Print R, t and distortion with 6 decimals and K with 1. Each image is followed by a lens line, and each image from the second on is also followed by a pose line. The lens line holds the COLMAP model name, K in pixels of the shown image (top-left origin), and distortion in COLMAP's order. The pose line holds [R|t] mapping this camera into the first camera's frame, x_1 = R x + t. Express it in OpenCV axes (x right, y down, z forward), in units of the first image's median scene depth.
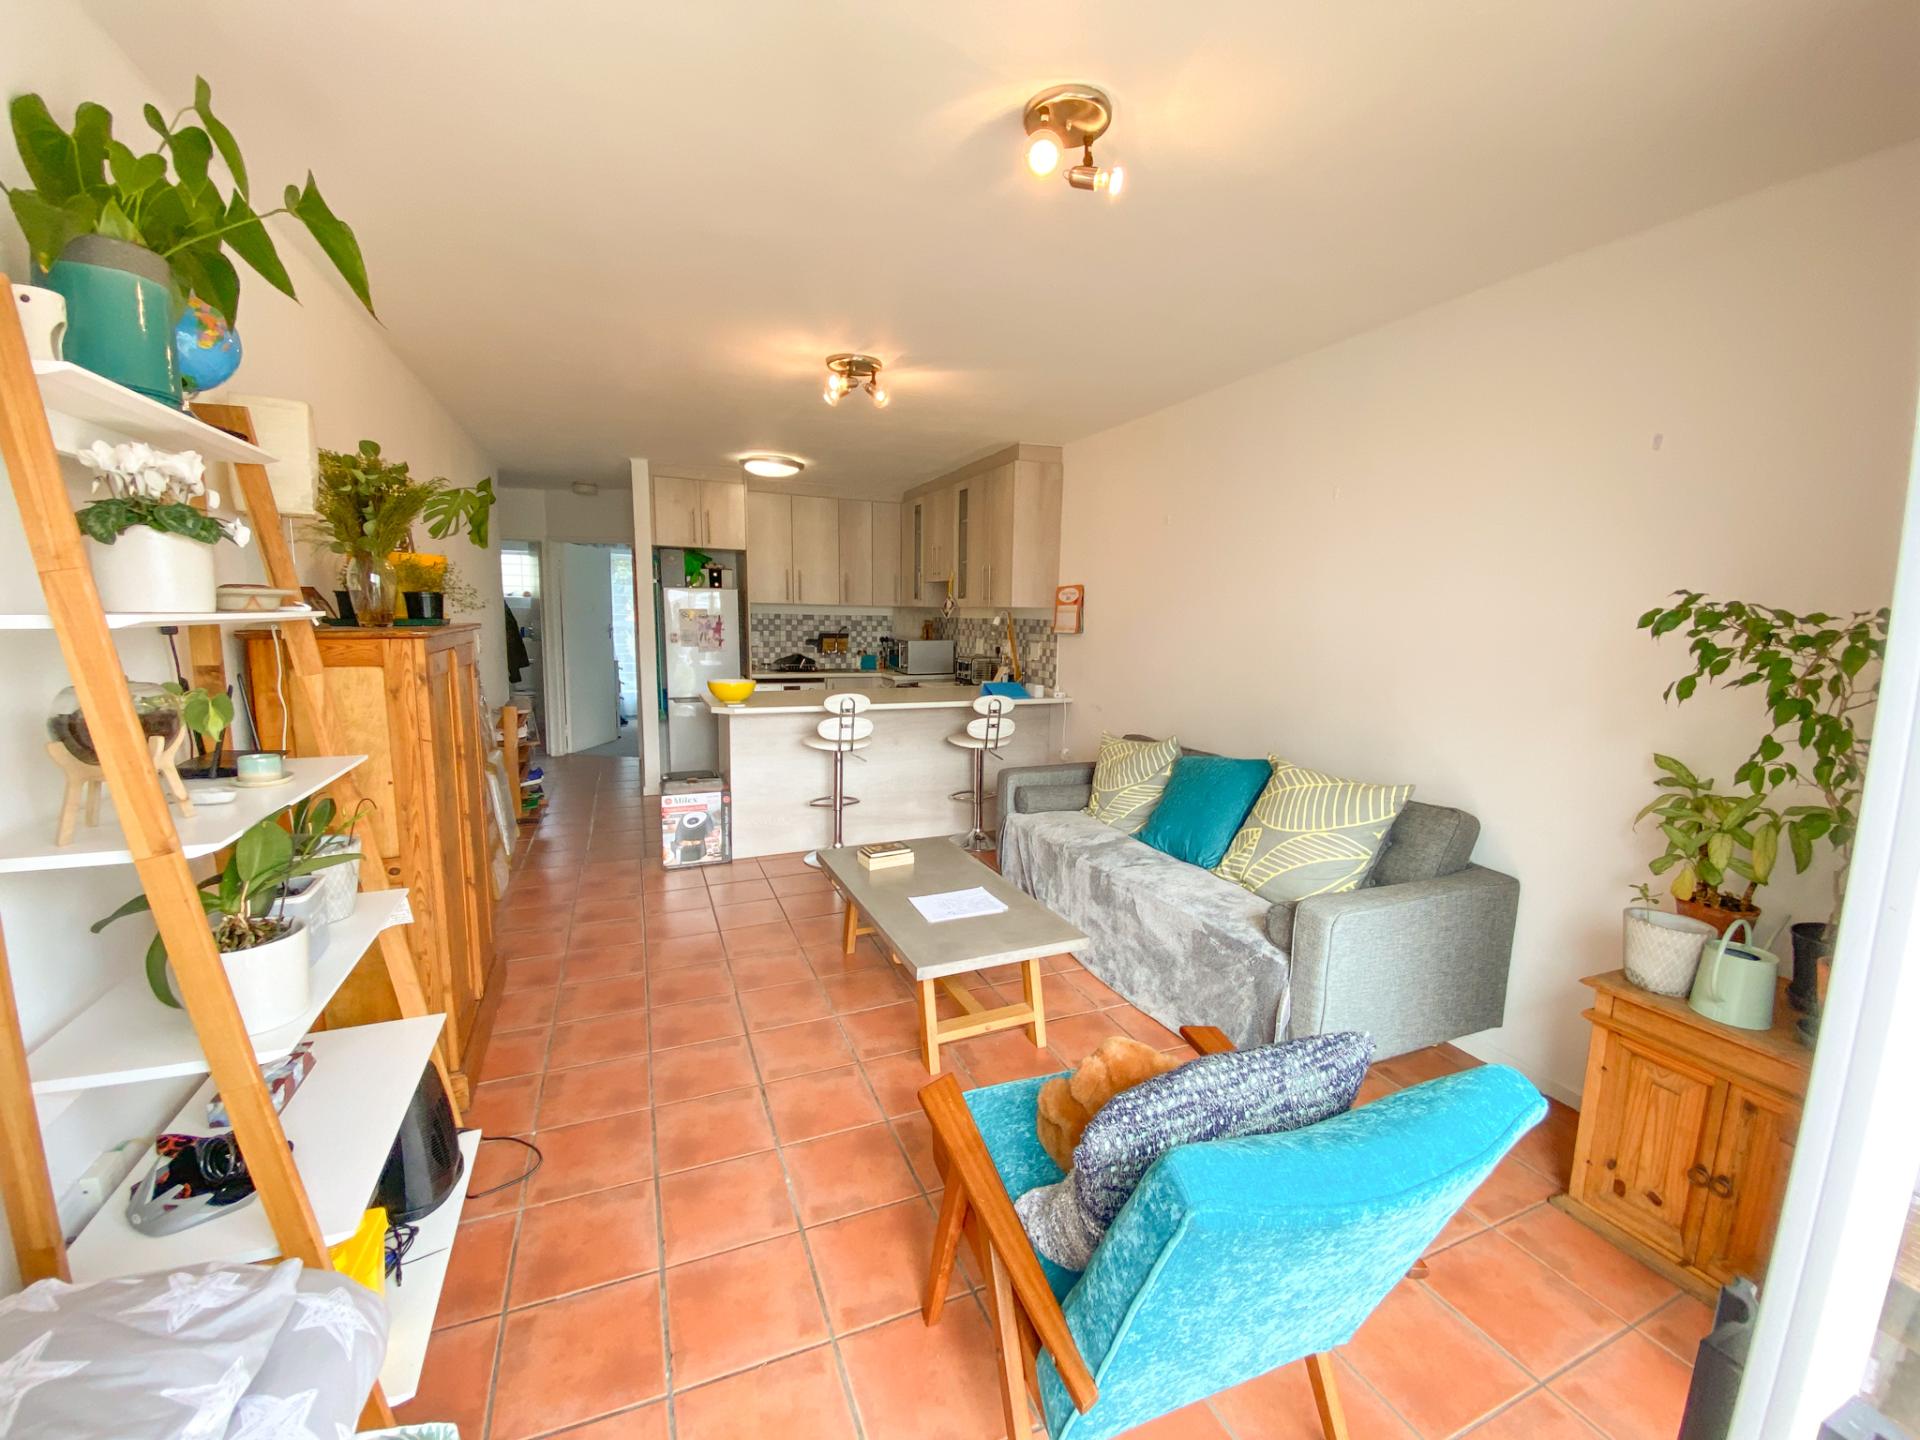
lens RADIAL K [[773.4, 0, 979.9], [0, 773.4, 721.2], [0, 0, 1]] dist [0.028106, -0.021679]
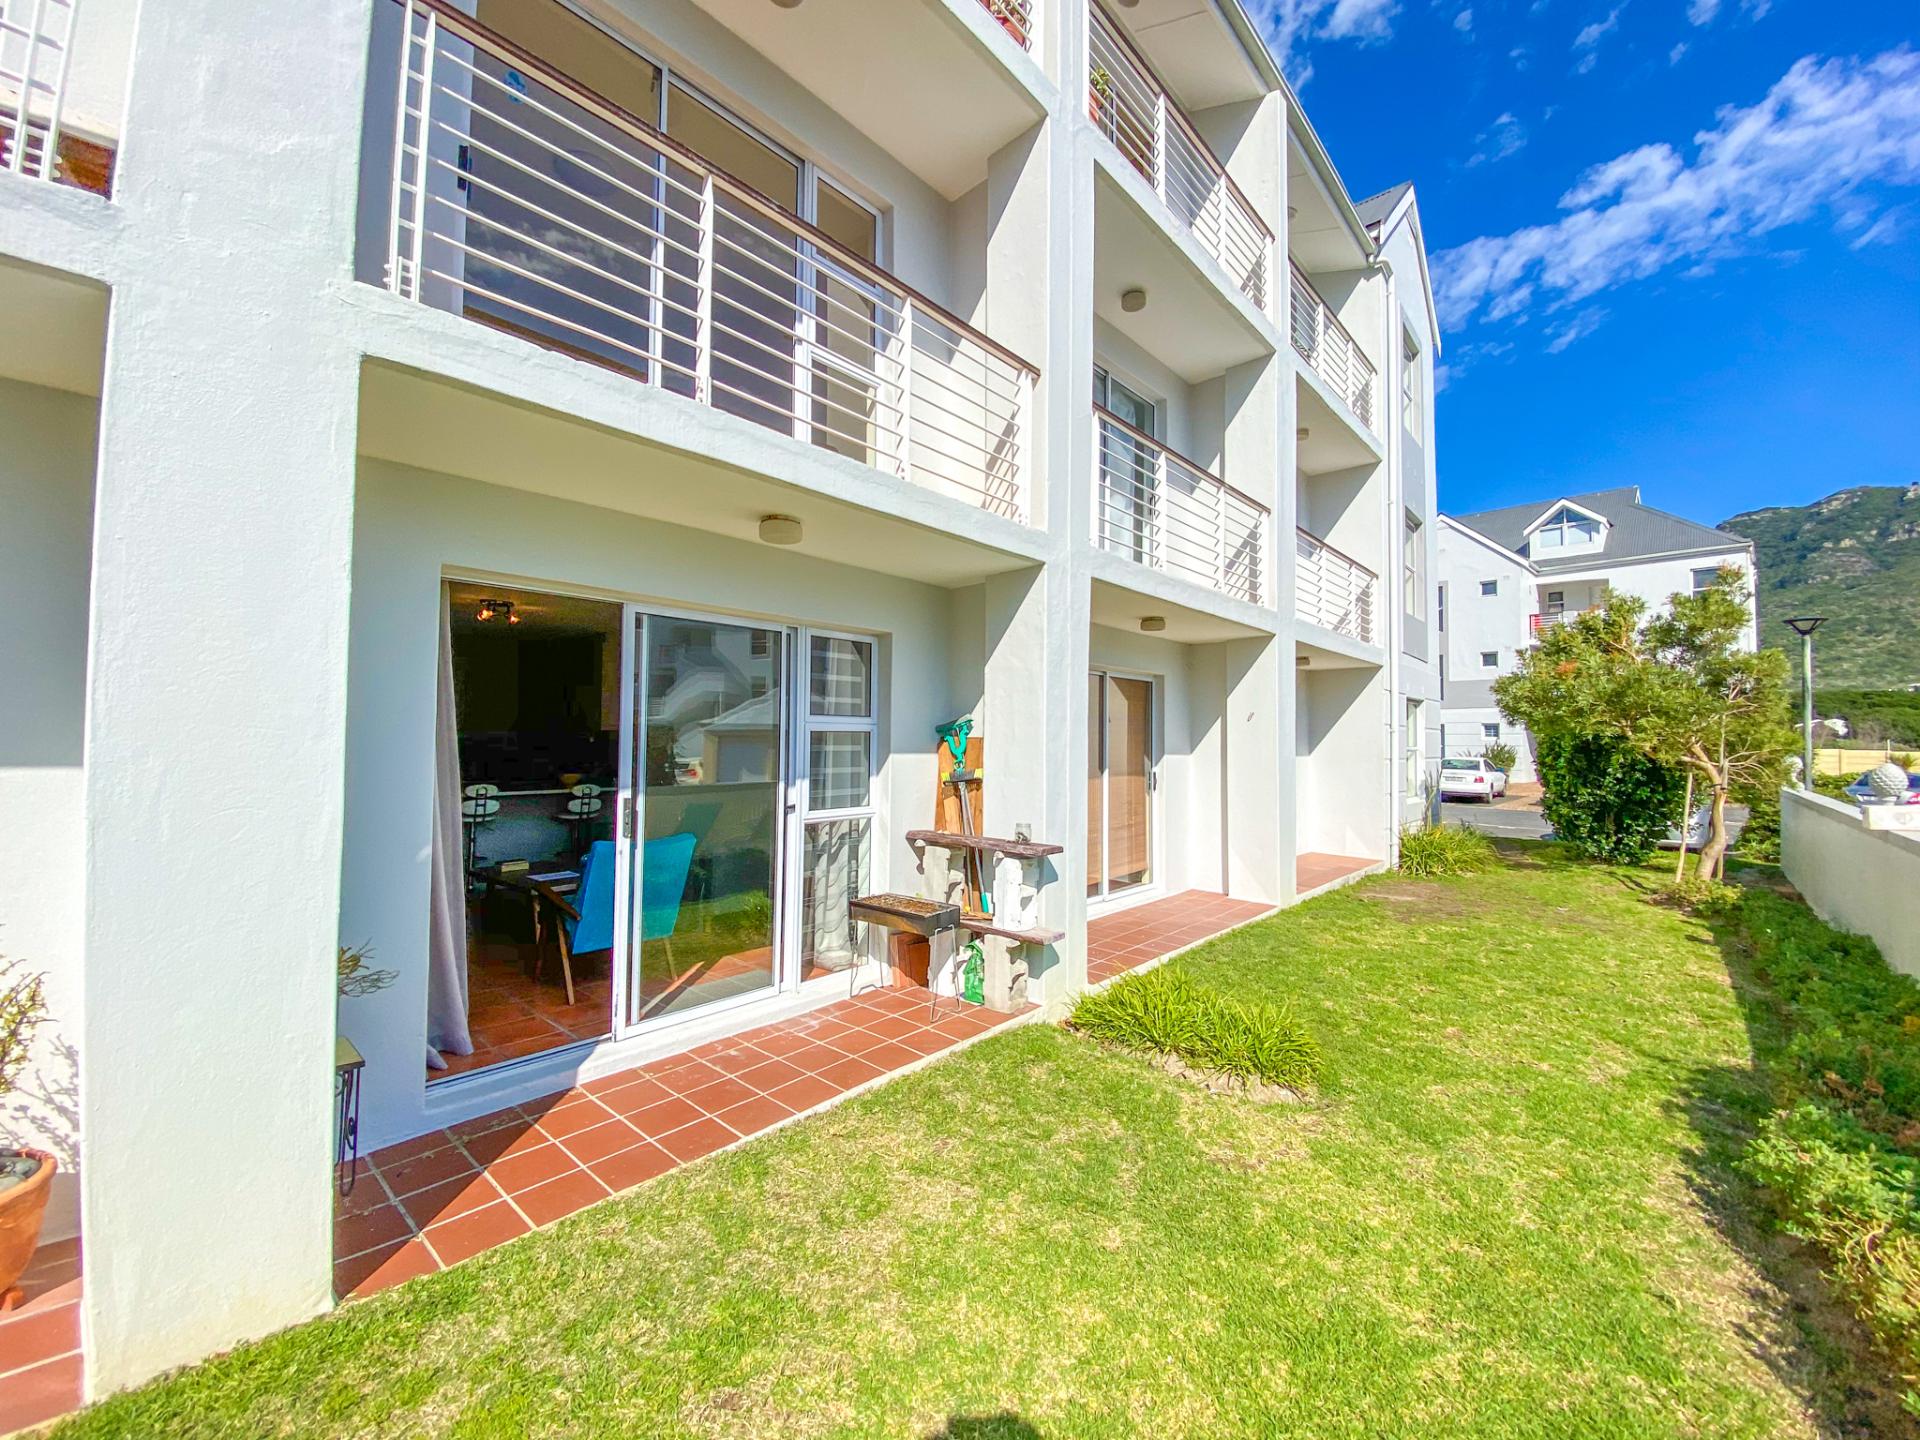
lens RADIAL K [[781.7, 0, 963.4], [0, 781.7, 719.8], [0, 0, 1]] dist [0.021056, -0.022892]
pose [[0.908575, 0.002575, 0.417715, 0.111116], [0.062790, 0.987778, -0.142664, 0.262403], [-0.412977, 0.155849, 0.897308, -1.840619]]
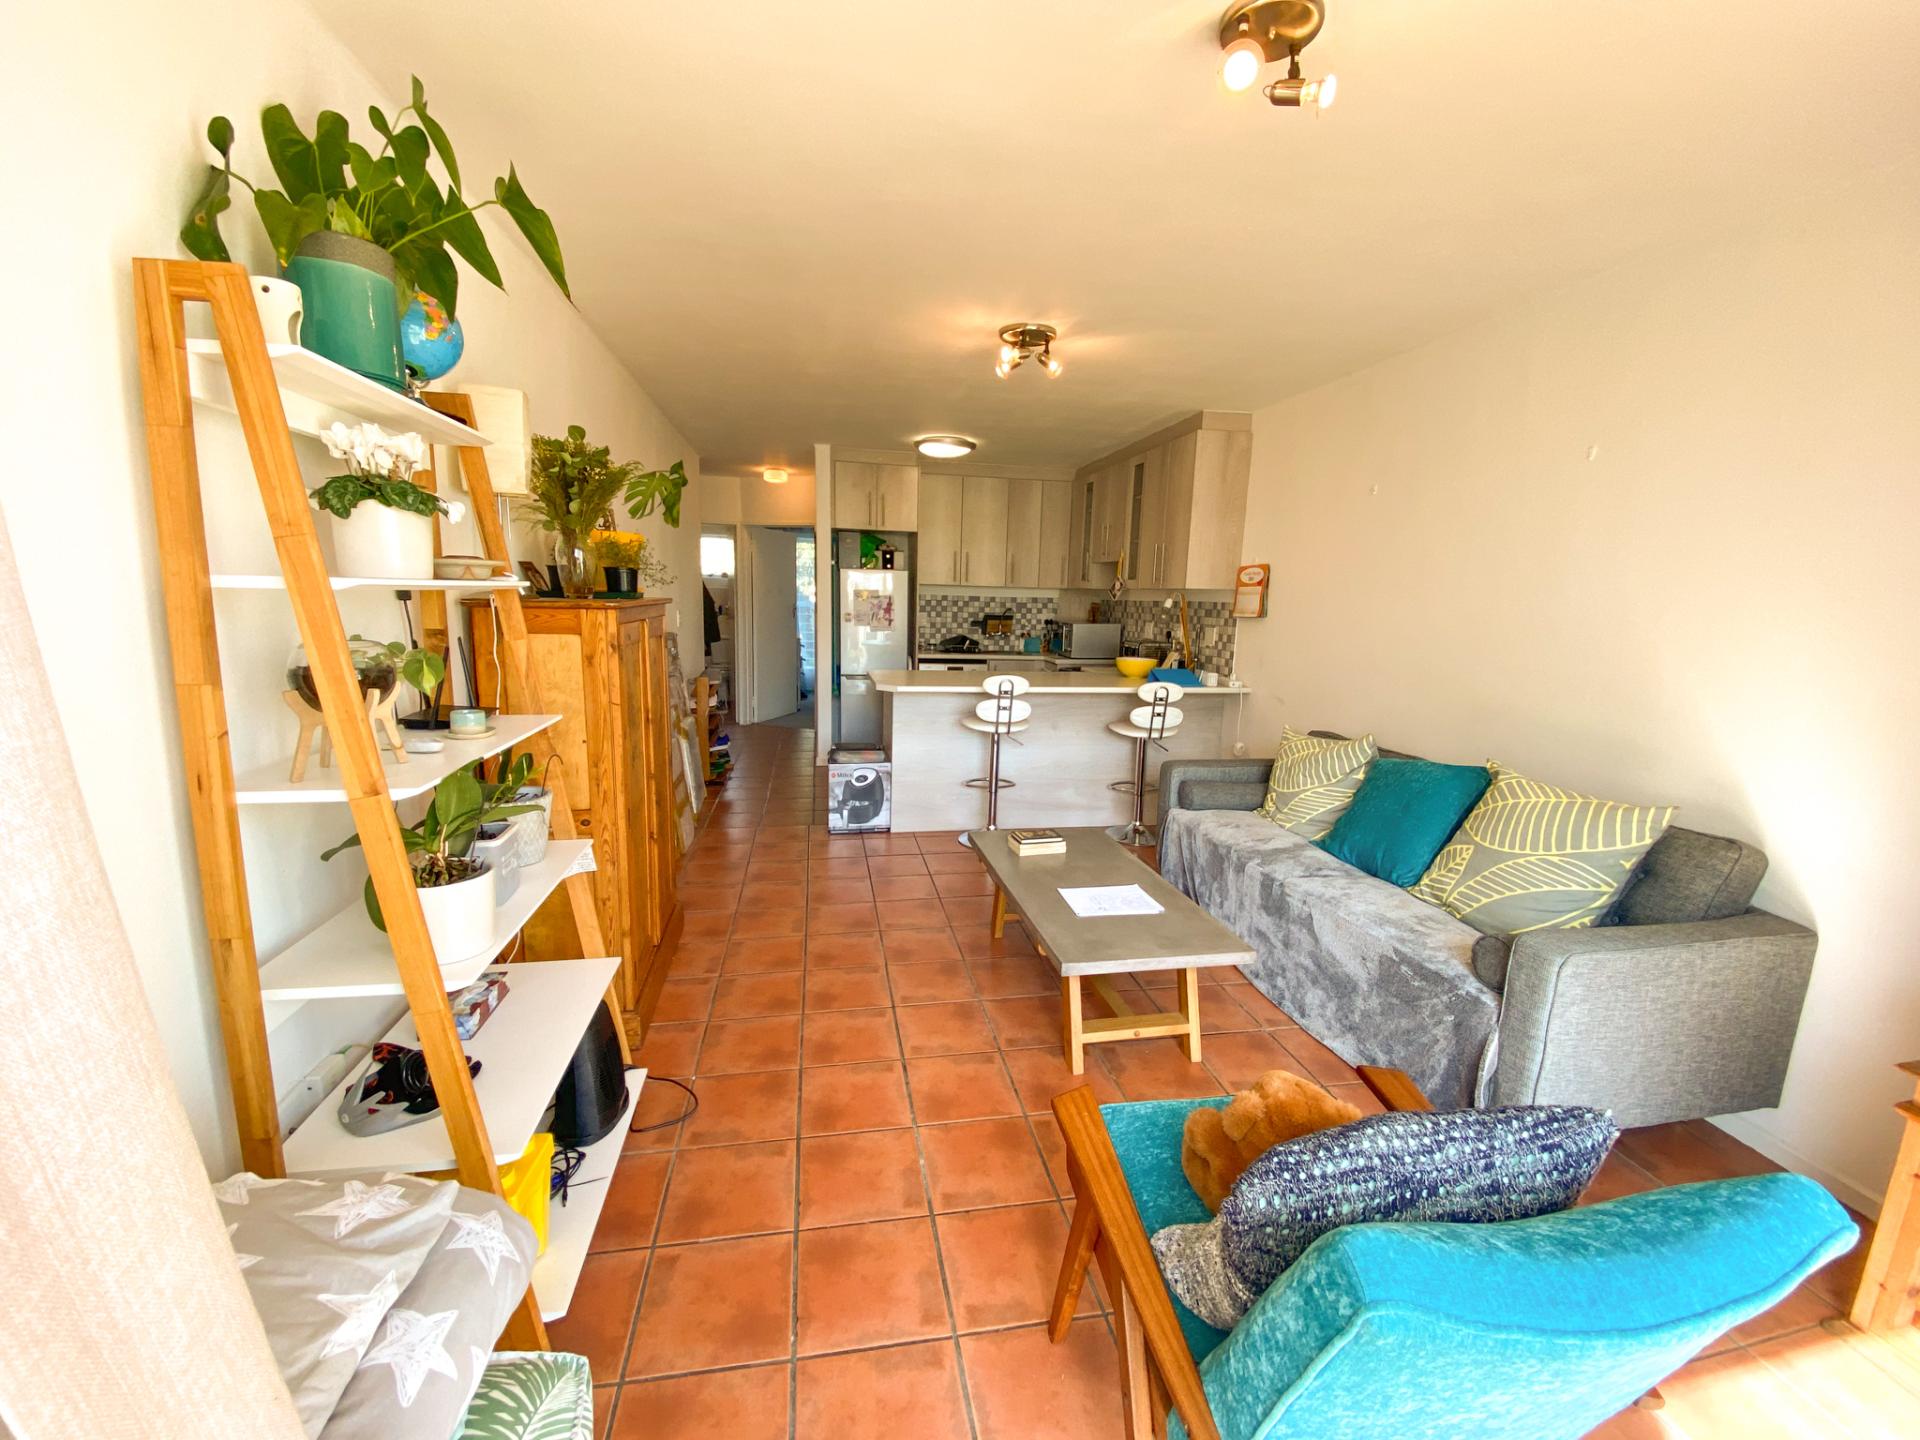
lens RADIAL K [[781.7, 0, 963.4], [0, 781.7, 719.8], [0, 0, 1]] dist [0.021056, -0.022892]
pose [[0.972847, 0.044168, -0.227195, 0.007268], [-0.040122, 0.998944, 0.022397, 0.002084], [0.227944, -0.012673, 0.973592, 0.042762]]
